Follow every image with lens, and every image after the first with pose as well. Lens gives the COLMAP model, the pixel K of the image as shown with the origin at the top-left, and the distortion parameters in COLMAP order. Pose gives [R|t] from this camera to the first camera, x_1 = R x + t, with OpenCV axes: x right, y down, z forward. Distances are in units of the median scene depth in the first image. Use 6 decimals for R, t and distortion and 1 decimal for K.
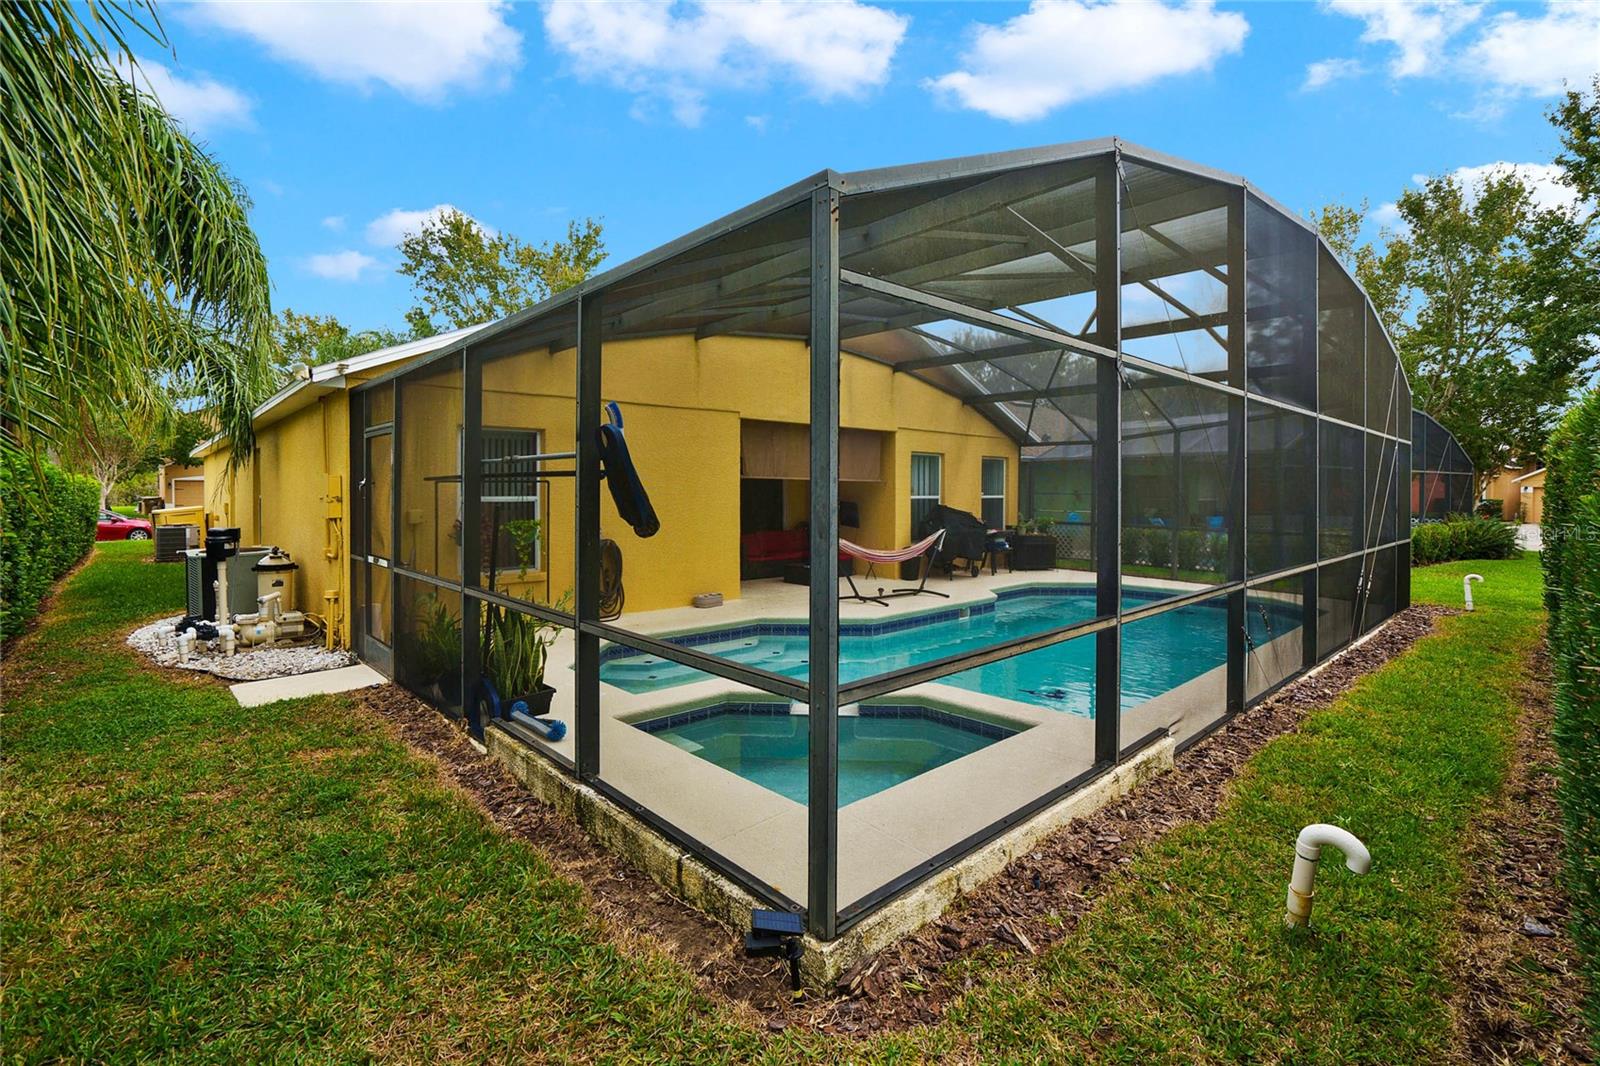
lens RADIAL K [[728.6, 0, 795.8], [0, 728.6, 501.7], [0, 0, 1]] dist [0.001540, 0.000316]
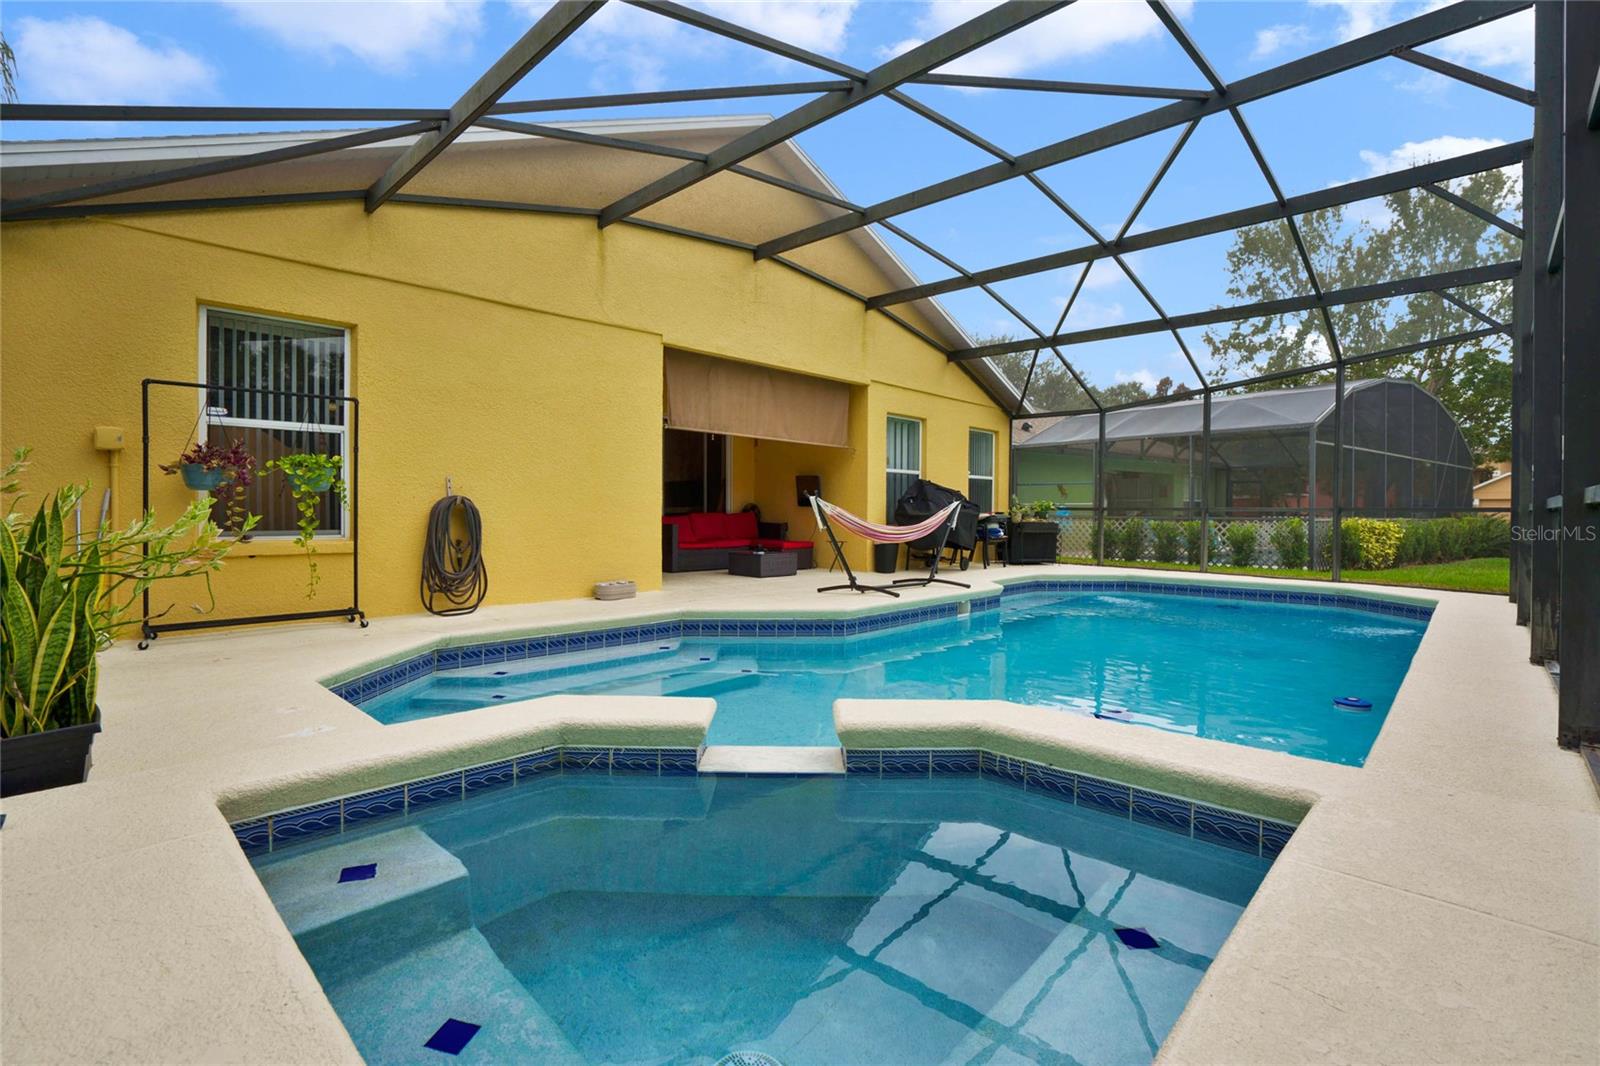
lens RADIAL K [[741.7, 0, 797.8], [0, 741.7, 521.5], [0, 0, 1]] dist [-0.022802, 0.000869]
pose [[0.997832, 0.005308, 0.065591, 0.010189], [-0.005443, 0.999983, 0.001871, 0.055860], [-0.065580, -0.002224, 0.997845, 0.223366]]
